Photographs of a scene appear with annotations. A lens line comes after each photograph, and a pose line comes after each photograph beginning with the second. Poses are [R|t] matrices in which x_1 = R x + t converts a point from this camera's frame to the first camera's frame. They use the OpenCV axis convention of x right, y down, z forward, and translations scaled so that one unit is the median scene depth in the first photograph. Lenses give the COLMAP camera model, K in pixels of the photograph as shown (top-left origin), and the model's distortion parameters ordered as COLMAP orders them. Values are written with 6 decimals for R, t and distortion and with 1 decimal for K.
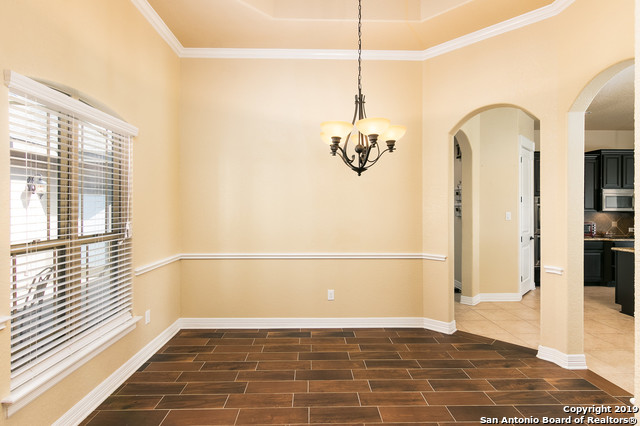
lens RADIAL K [[325.7, 0, 319.7], [0, 325.7, 210.6], [0, 0, 1]] dist [0.003648, -0.001022]
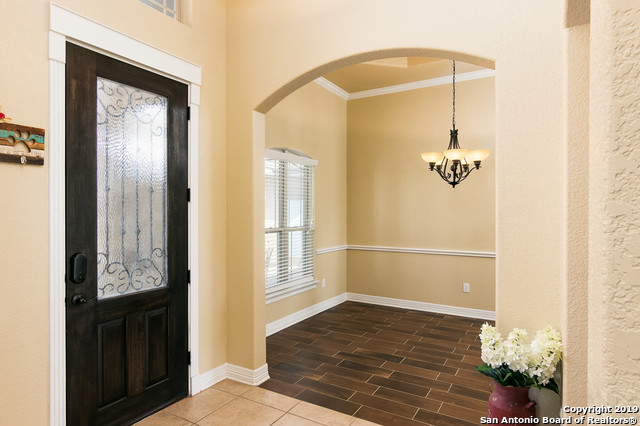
lens RADIAL K [[345.0, 0, 320.5], [0, 345.0, 217.0], [0, 0, 1]] dist [-0.014950, 0.000352]
pose [[0.863507, 0.009850, -0.504241, 0.319253], [-0.005206, 0.999930, 0.010616, 0.003879], [0.504311, -0.006542, 0.863497, -0.467590]]
